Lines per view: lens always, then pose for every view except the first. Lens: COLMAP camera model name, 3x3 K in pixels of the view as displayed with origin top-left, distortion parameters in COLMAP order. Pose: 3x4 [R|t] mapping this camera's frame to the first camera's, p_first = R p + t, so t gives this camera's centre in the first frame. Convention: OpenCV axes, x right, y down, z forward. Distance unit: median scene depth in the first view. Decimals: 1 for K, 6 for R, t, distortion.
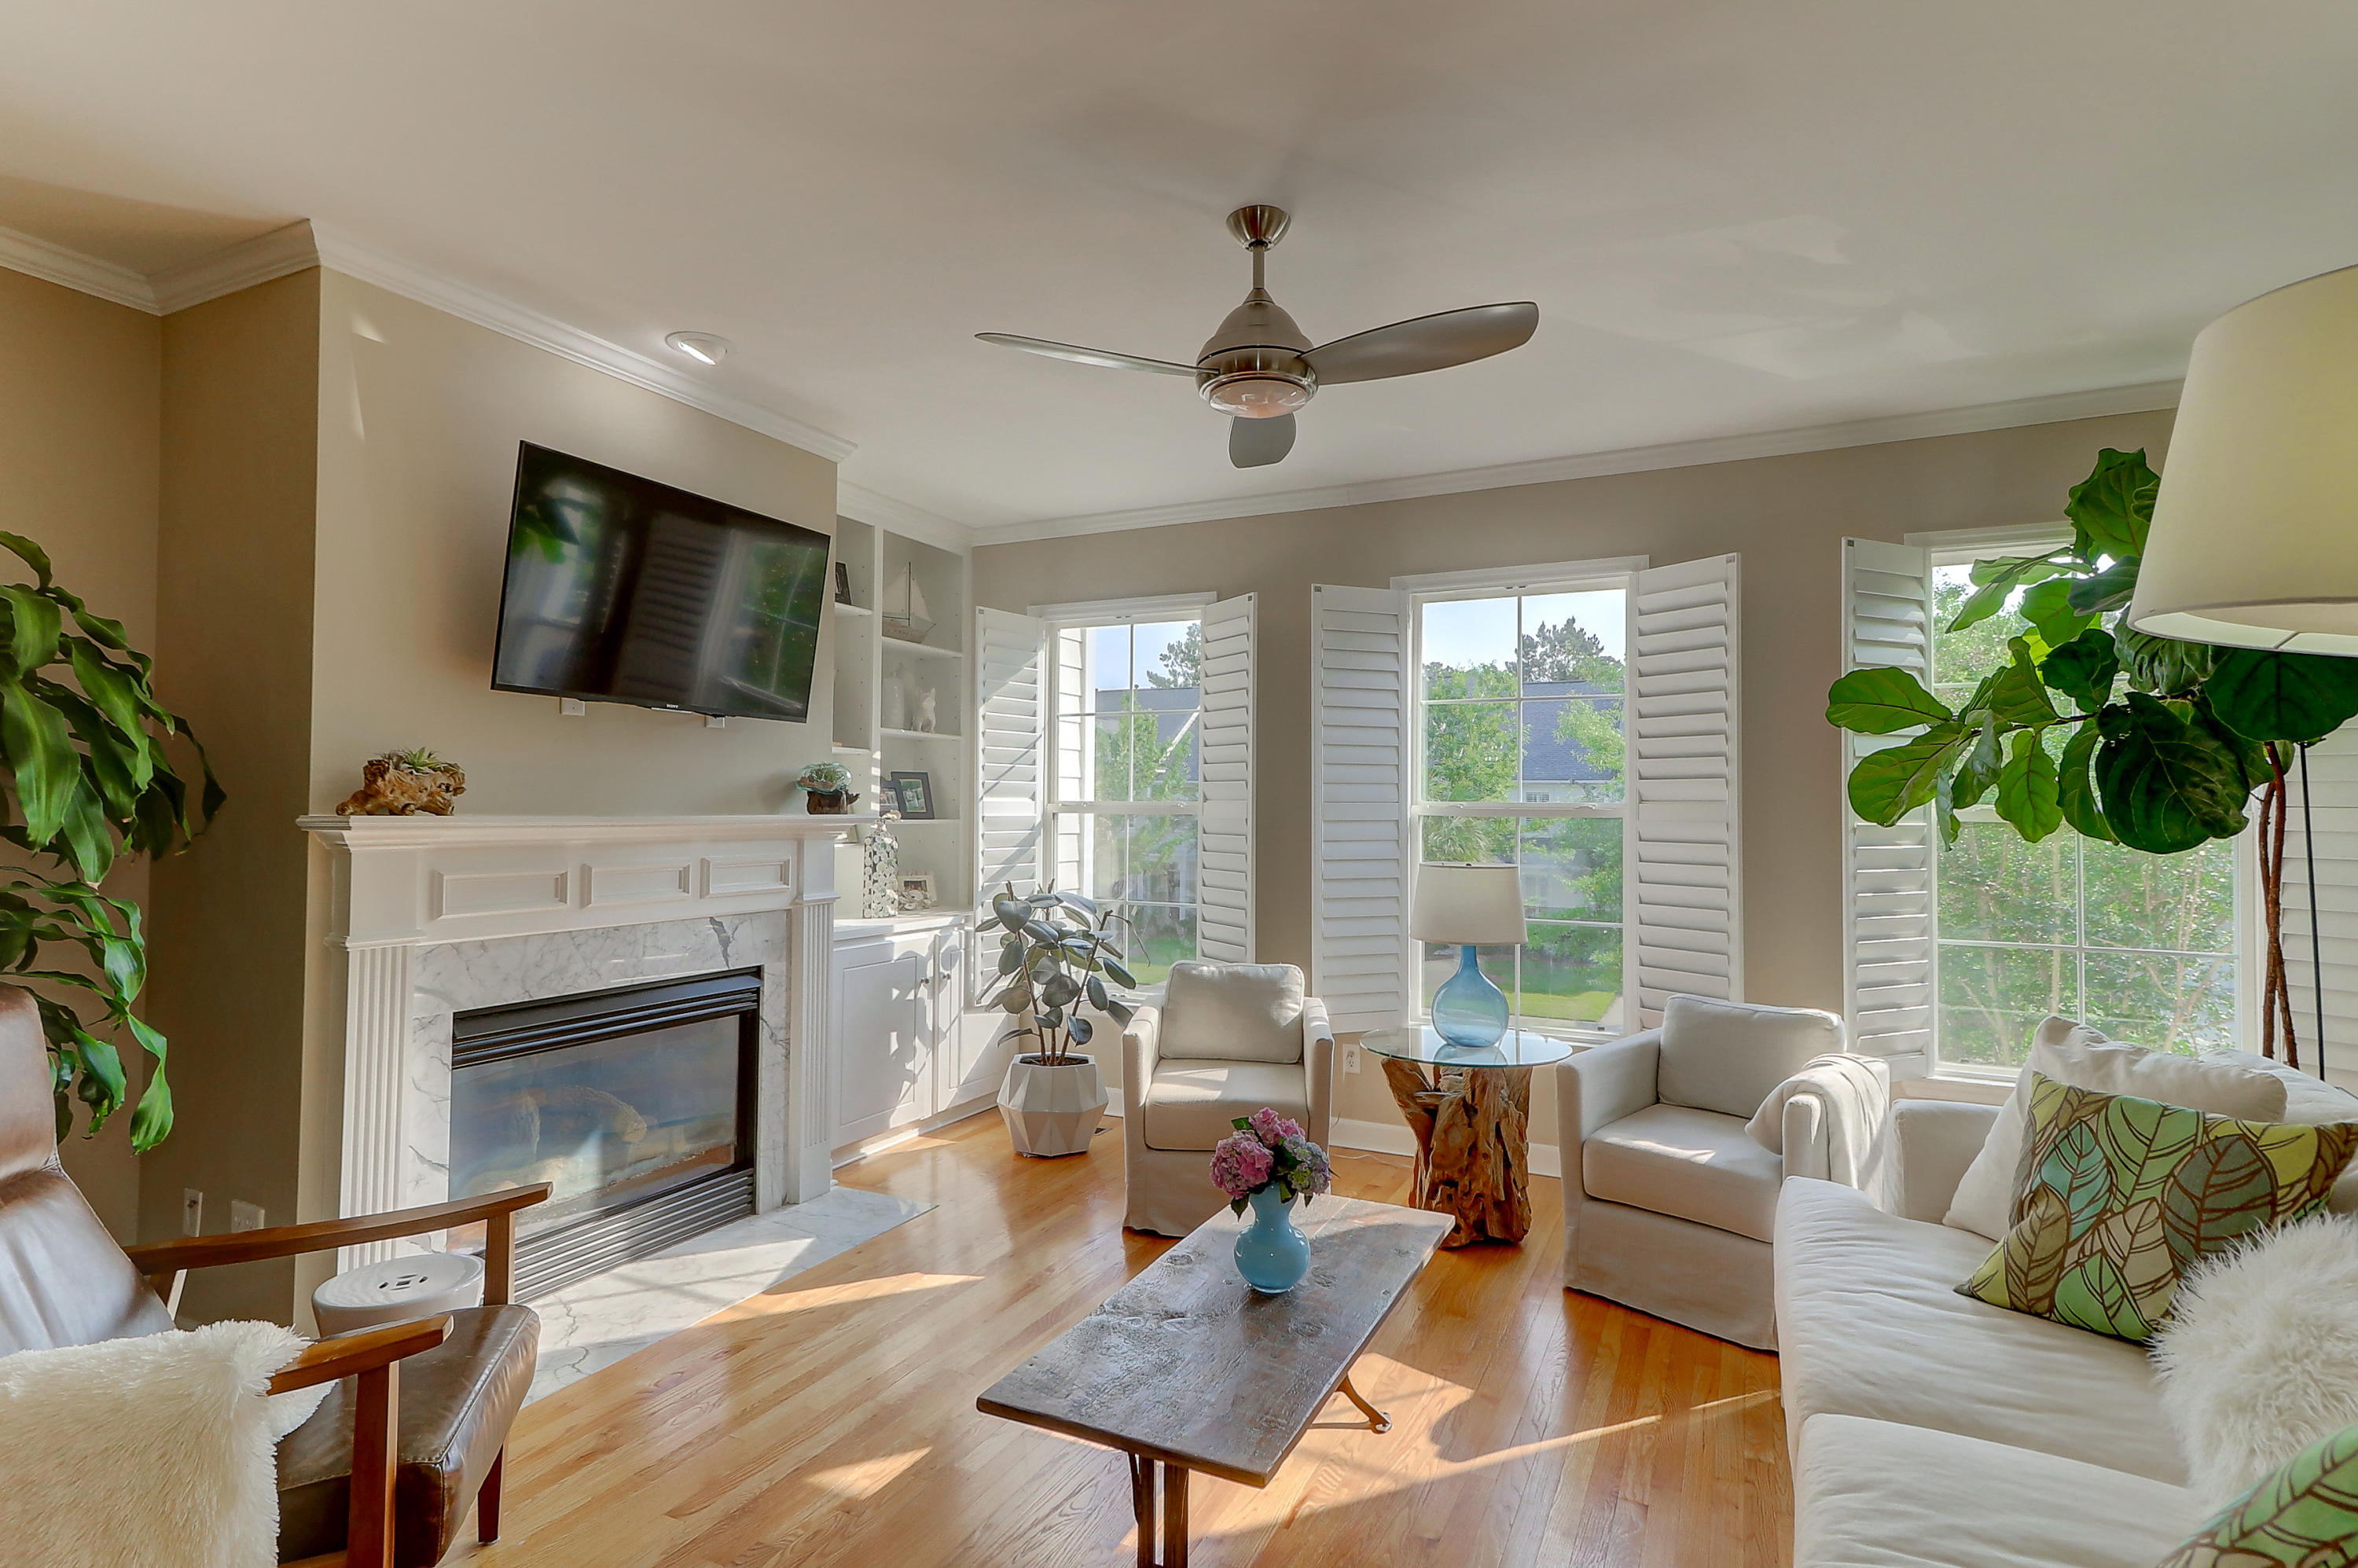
lens RADIAL K [[1185.3, 0, 1170.1], [0, 1185.3, 782.4], [0, 0, 1]] dist [0.016111, -0.001505]
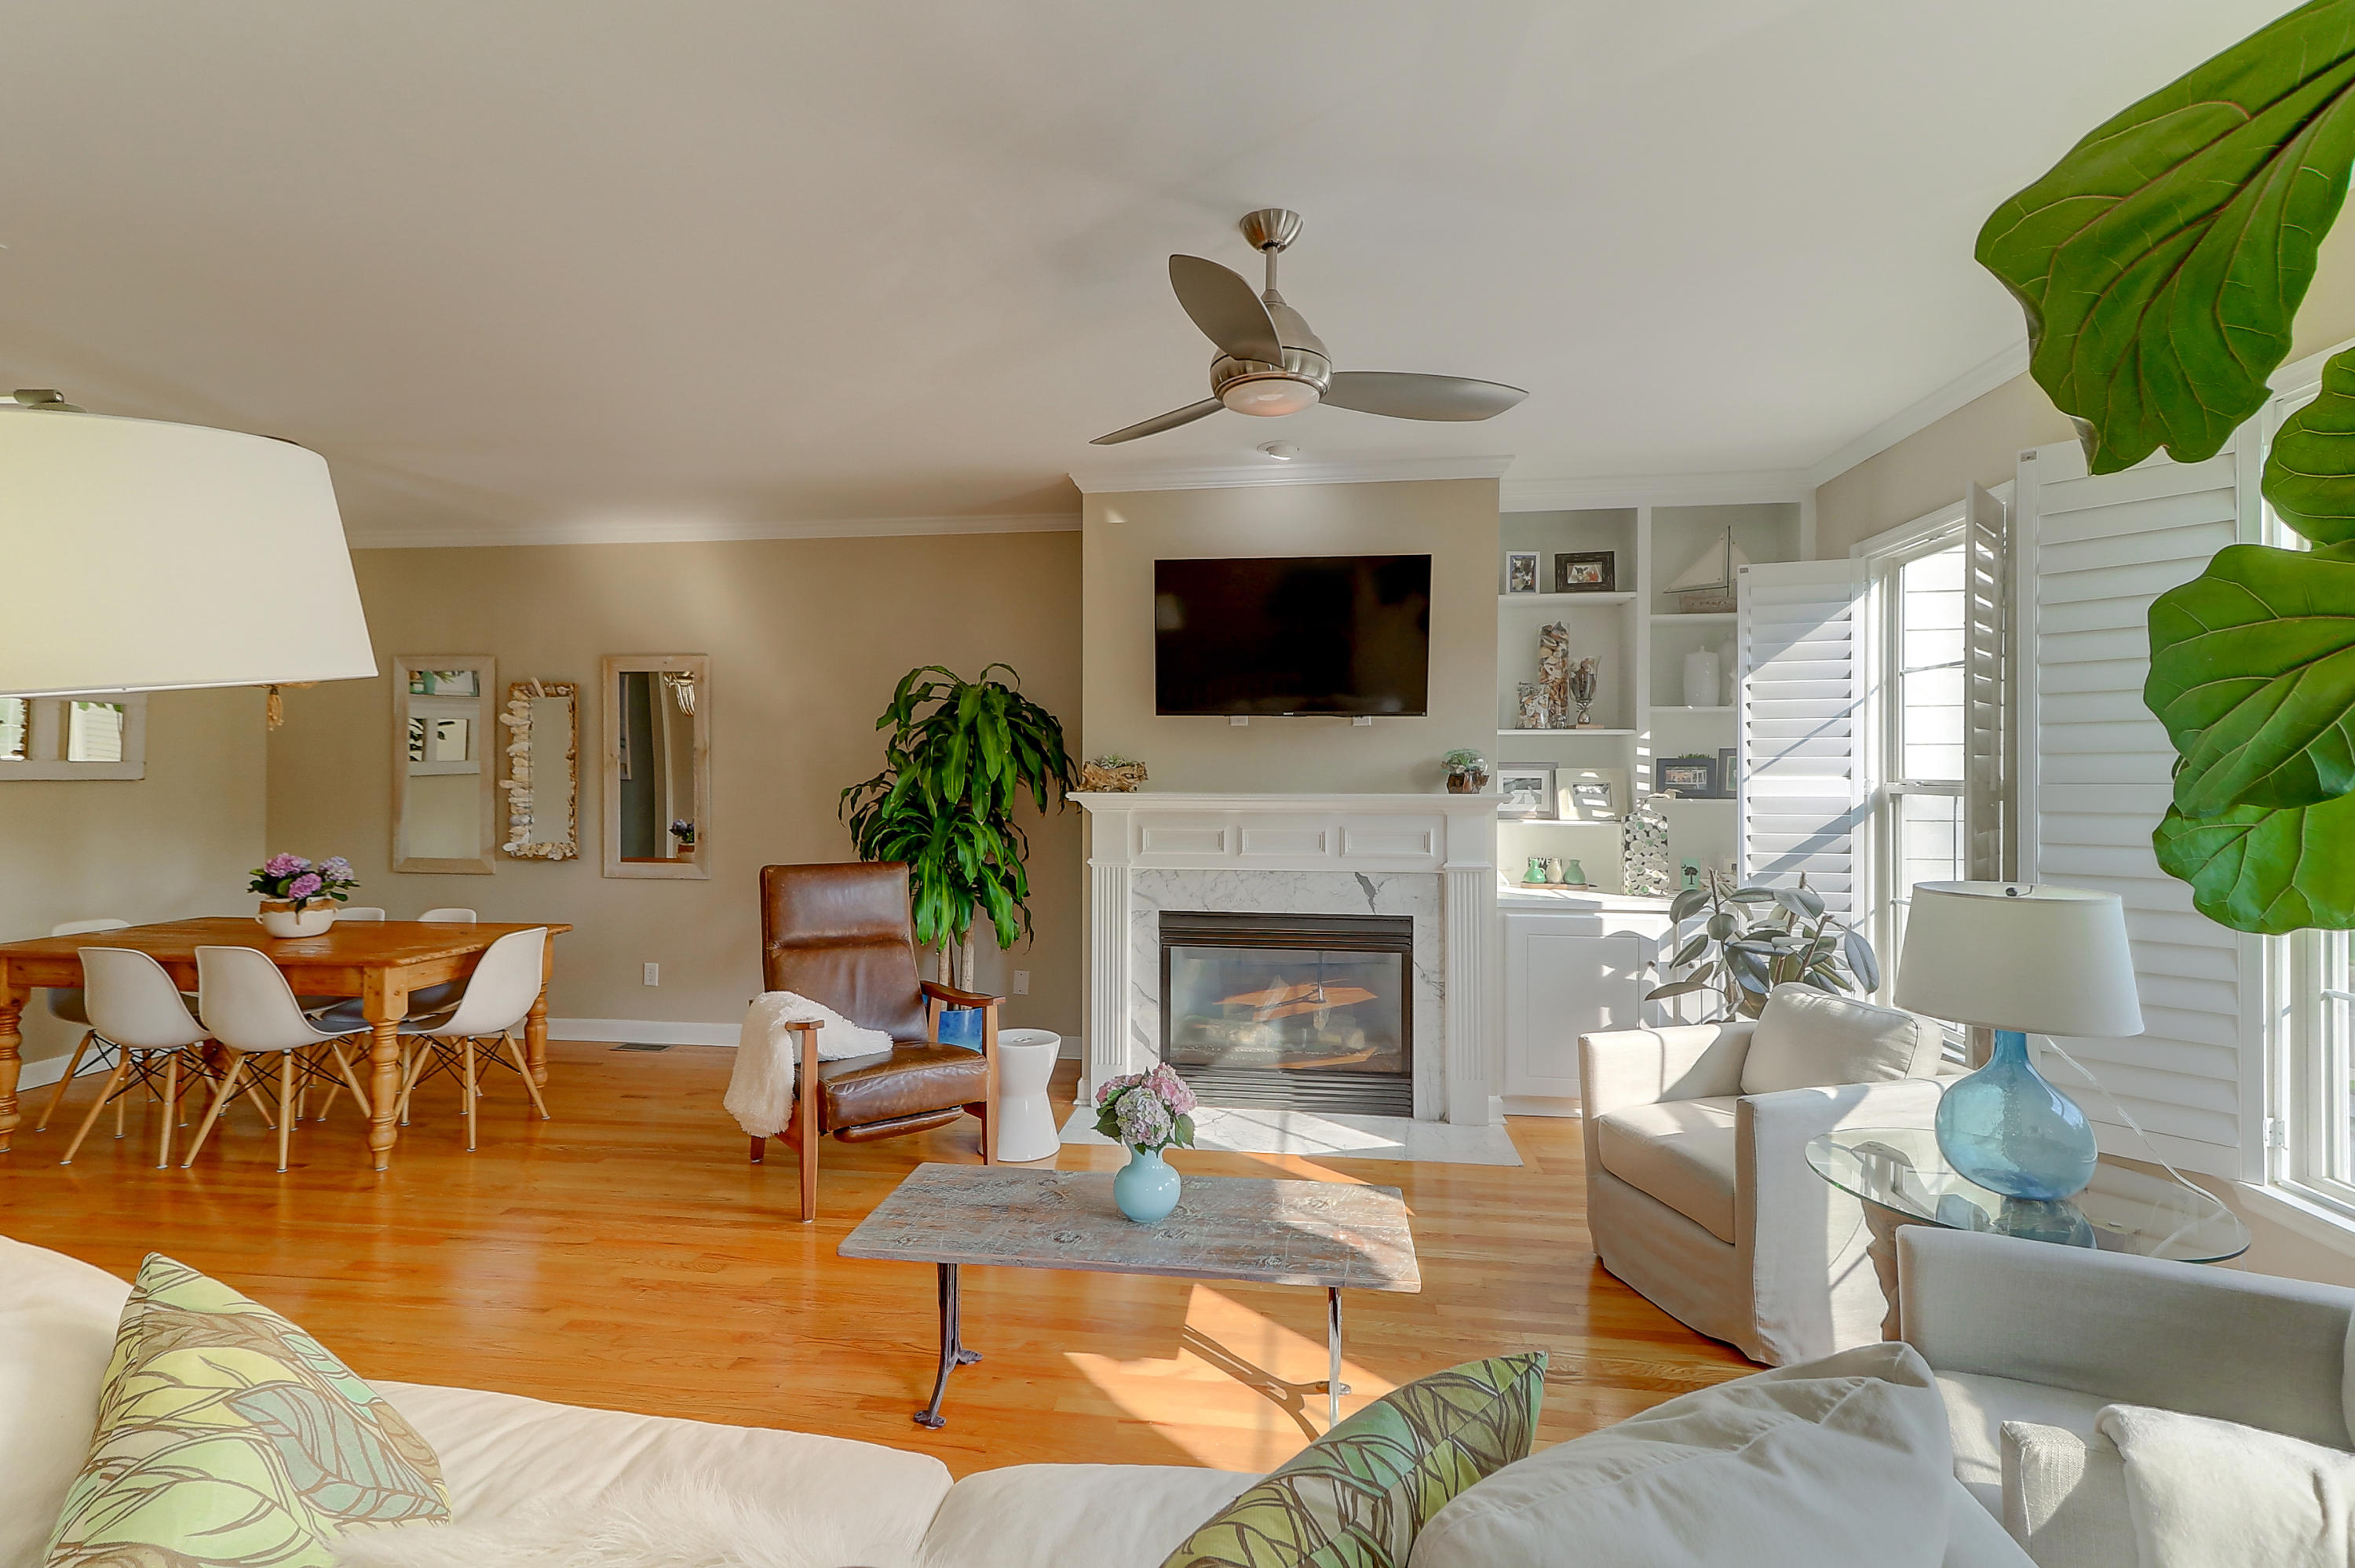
lens RADIAL K [[1074.6, 0, 1159.9], [0, 1074.6, 773.4], [0, 0, 1]] dist [0.023717, -0.001859]
pose [[0.315070, -0.005587, -0.949052, 0.691768], [0.022023, 0.999756, 0.001426, -0.000804], [0.948813, -0.021350, 0.315116, 0.447912]]
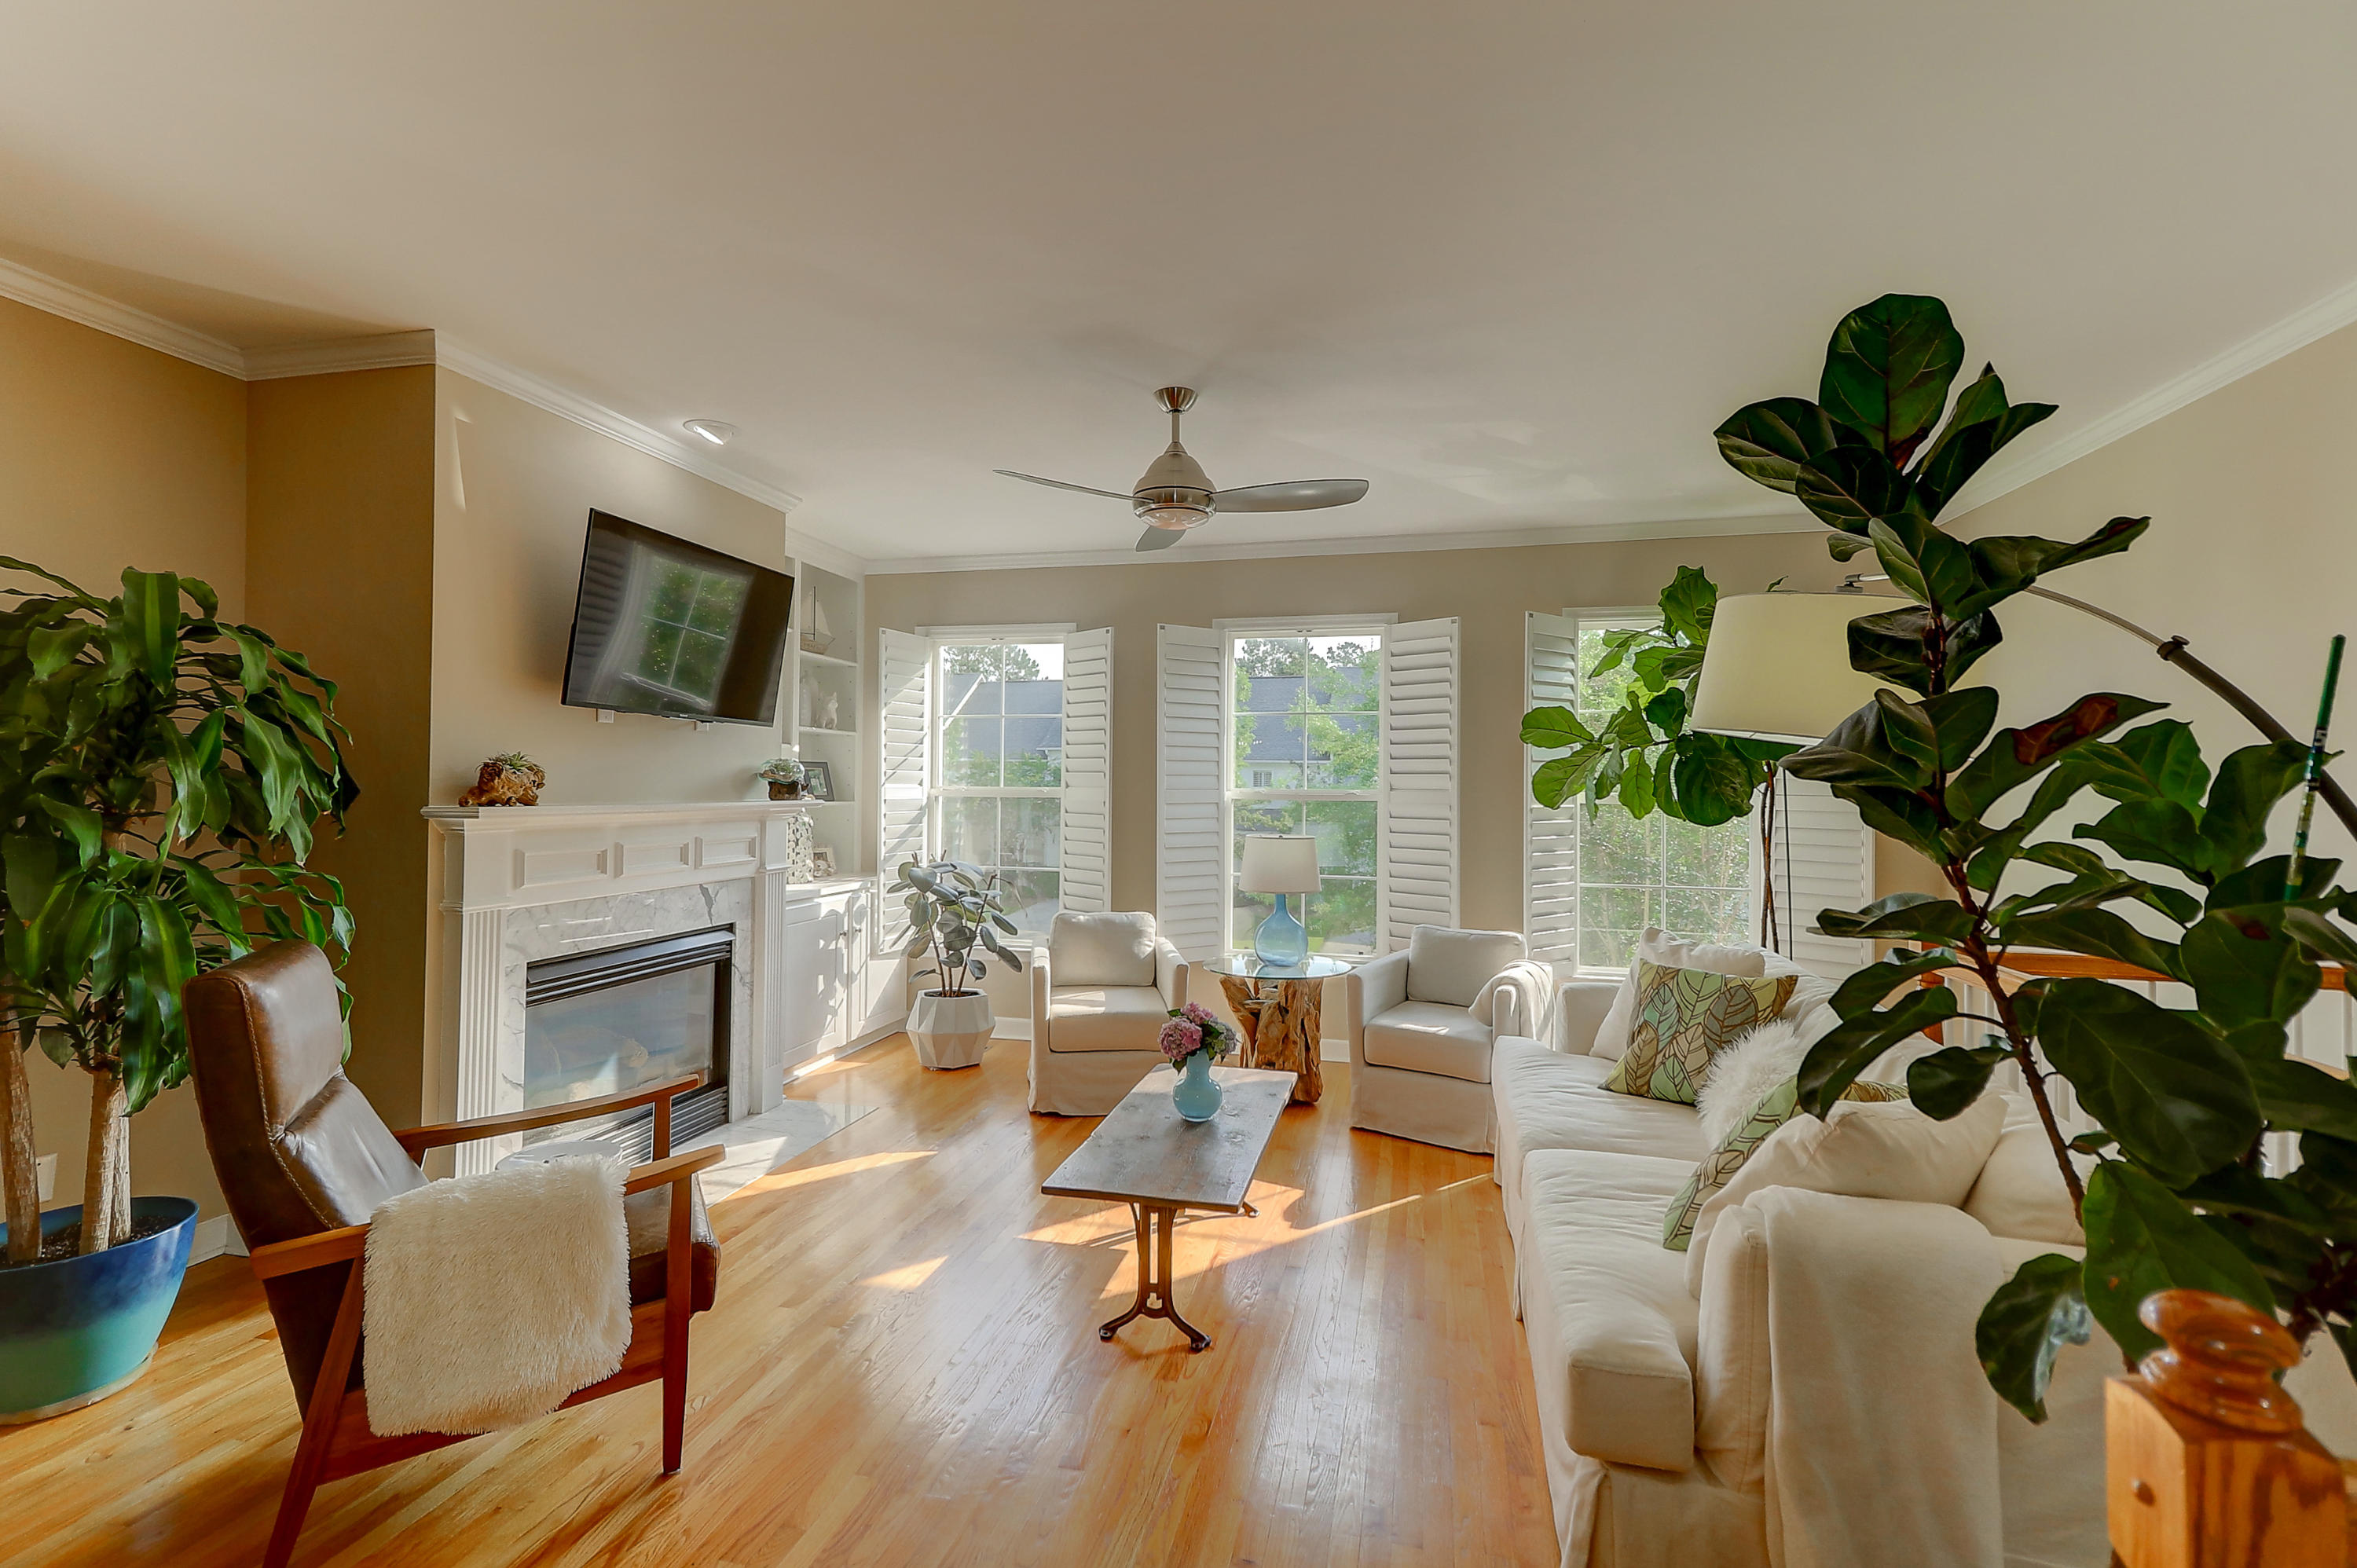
lens RADIAL K [[1068.2, 0, 1167.8], [0, 1068.2, 771.1], [0, 0, 1]] dist [0.019768, -0.000139]
pose [[0.976145, 0.004352, 0.217074, -0.160538], [-0.006775, 0.999923, 0.010421, -0.020265], [-0.217012, -0.011643, 0.976100, -0.205079]]
